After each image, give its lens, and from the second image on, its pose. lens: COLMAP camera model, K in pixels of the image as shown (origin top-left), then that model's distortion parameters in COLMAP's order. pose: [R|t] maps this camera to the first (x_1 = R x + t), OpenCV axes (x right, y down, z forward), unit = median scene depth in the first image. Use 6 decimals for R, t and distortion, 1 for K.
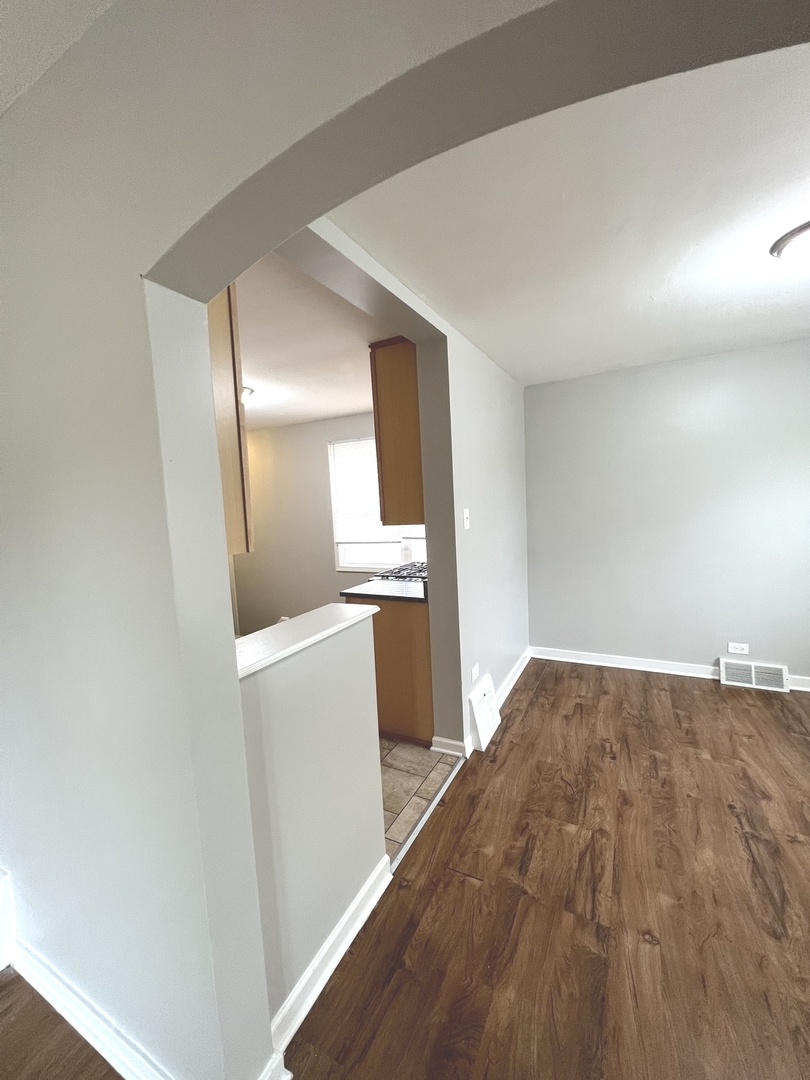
lens RADIAL K [[433.1, 0, 407.9], [0, 433.1, 539.3], [0, 0, 1]] dist [-0.002308, 0.000542]
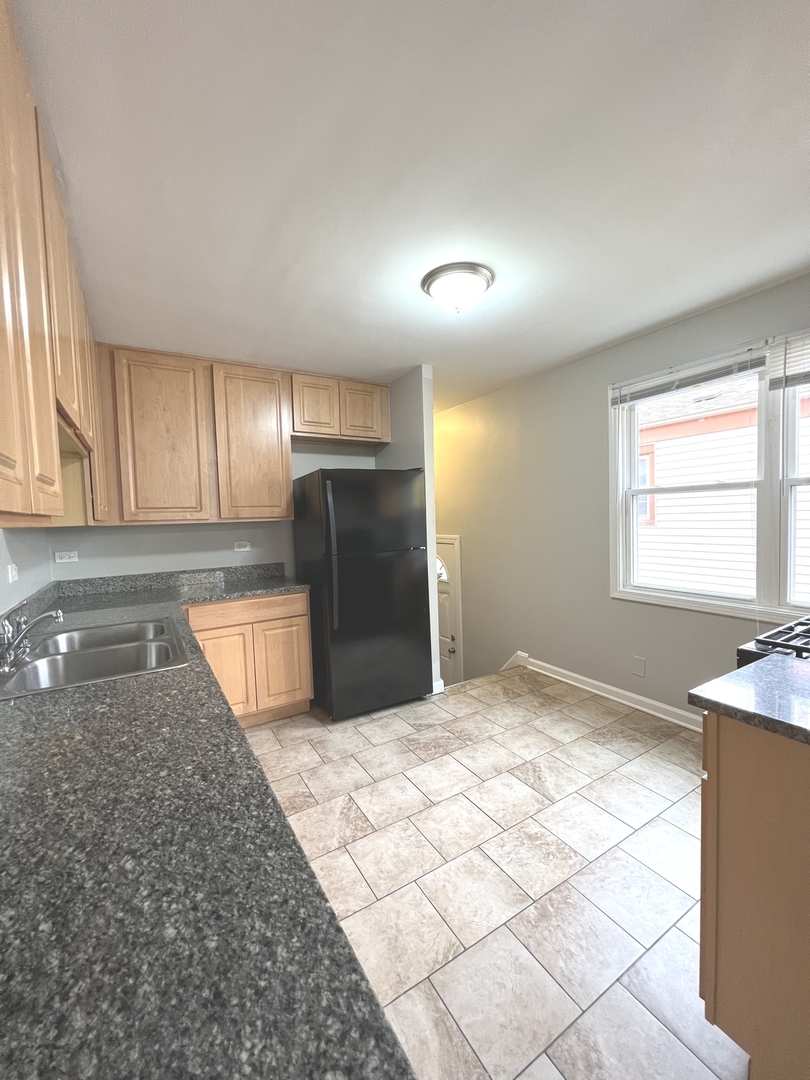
lens RADIAL K [[433.1, 0, 407.9], [0, 433.1, 539.3], [0, 0, 1]] dist [-0.002308, 0.000542]
pose [[0.859648, 0.047782, -0.508647, -0.202696], [-0.052332, 0.998615, 0.005364, 0.005711], [0.508199, 0.022007, 0.860959, 0.628936]]
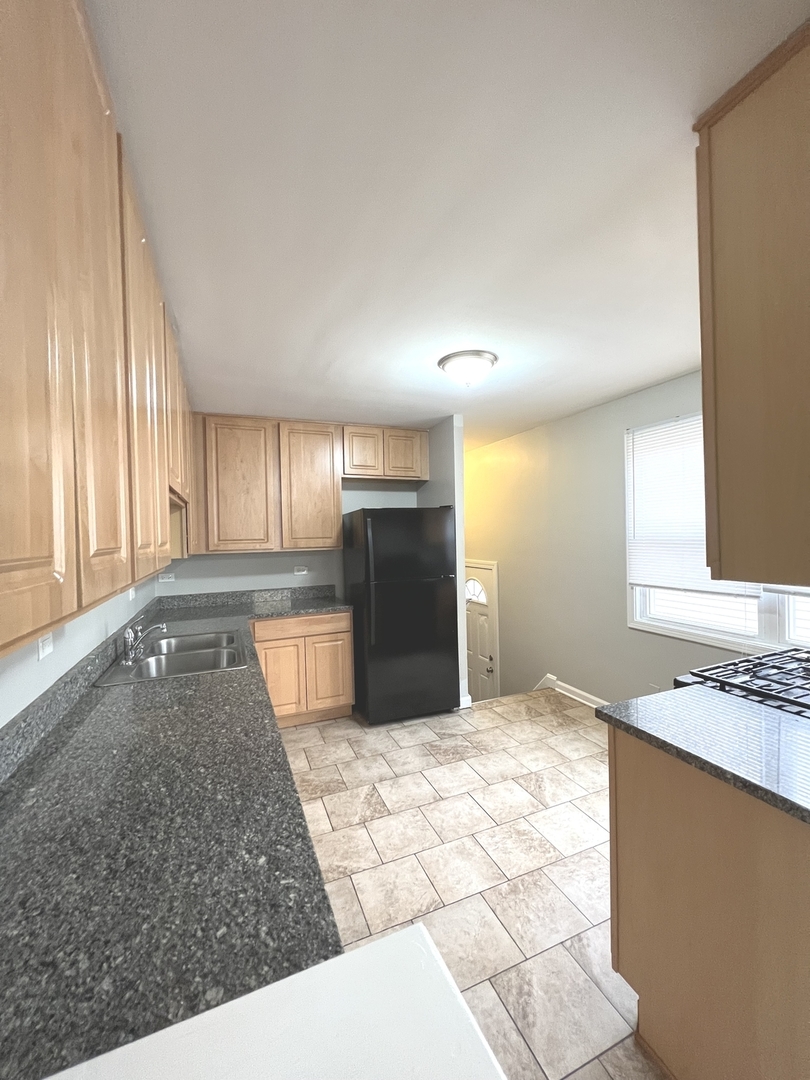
lens RADIAL K [[433.1, 0, 407.9], [0, 433.1, 539.3], [0, 0, 1]] dist [-0.002308, 0.000542]
pose [[0.771808, 0.038437, -0.634693, -0.025930], [-0.066913, 0.997539, -0.020957, -0.043538], [0.632325, 0.058644, 0.772480, 0.543316]]
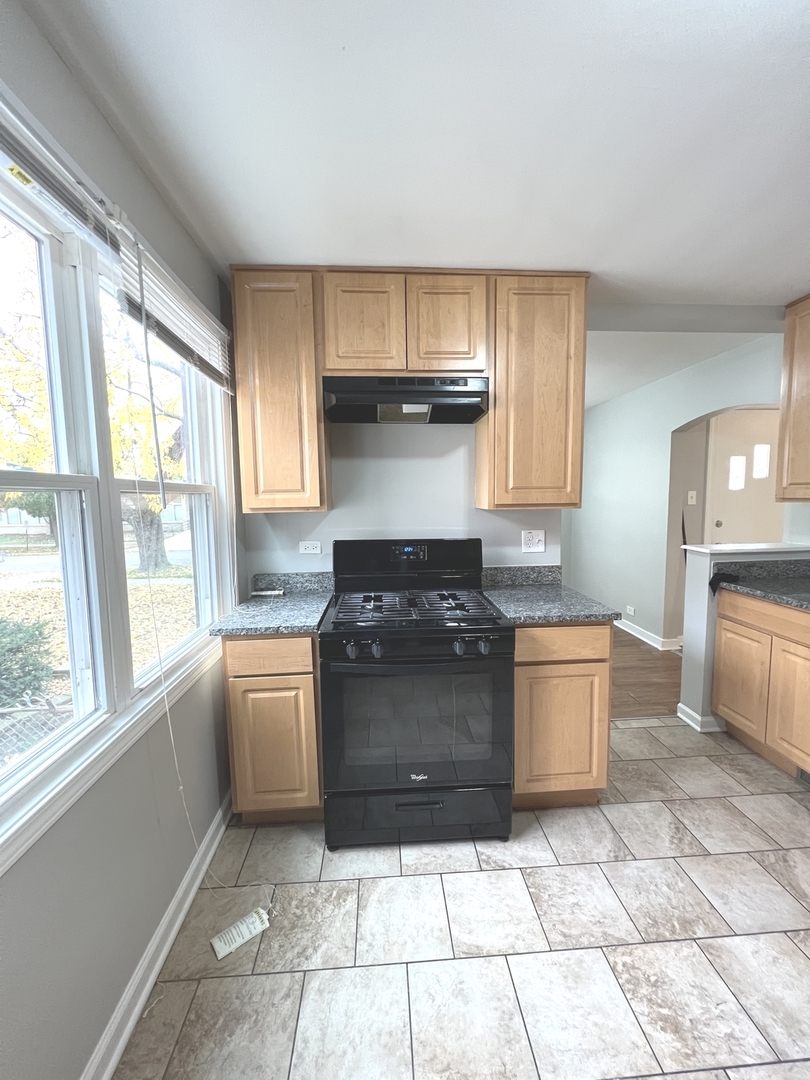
lens RADIAL K [[433.1, 0, 407.9], [0, 433.1, 539.3], [0, 0, 1]] dist [-0.002308, 0.000542]
pose [[-0.523565, -0.023763, 0.851654, -0.593100], [0.112099, 0.988999, 0.096509, -0.091692], [-0.844579, 0.145999, -0.515142, 1.748179]]
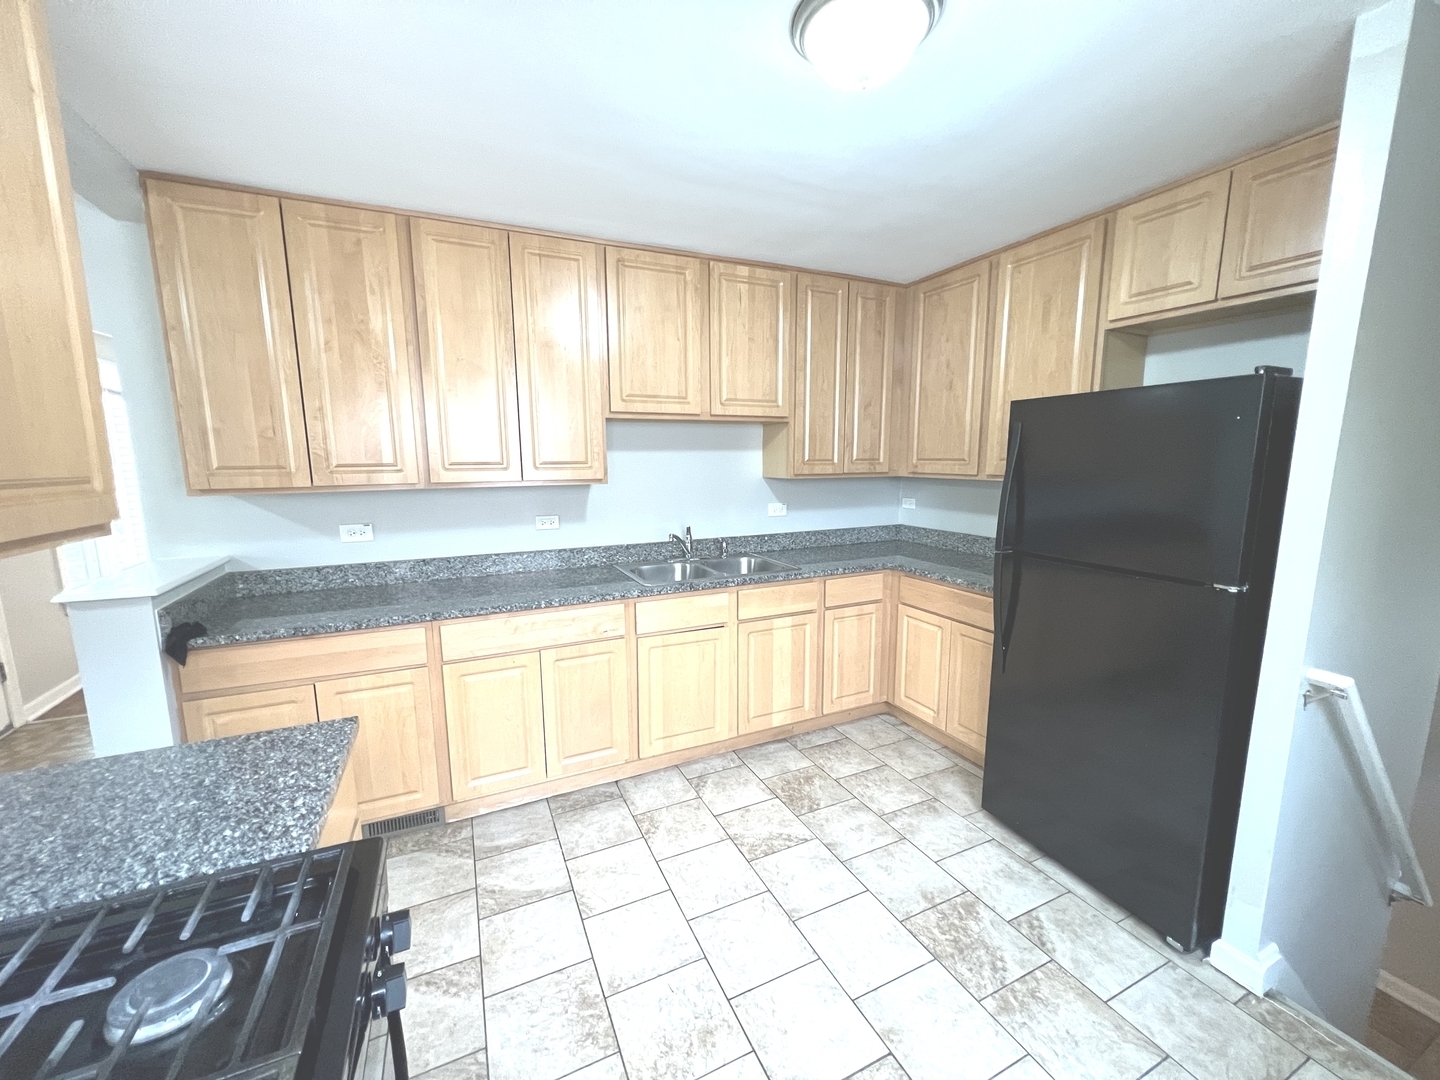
lens RADIAL K [[577.4, 0, 721.8], [0, 577.4, 543.9], [0, 0, 1]] dist [-0.002308, 0.000542]
pose [[-0.601491, 0.172737, -0.779981, -0.002529], [-0.029471, 0.970881, 0.237742, -0.138615], [0.798336, 0.165986, -0.578886, 1.623781]]
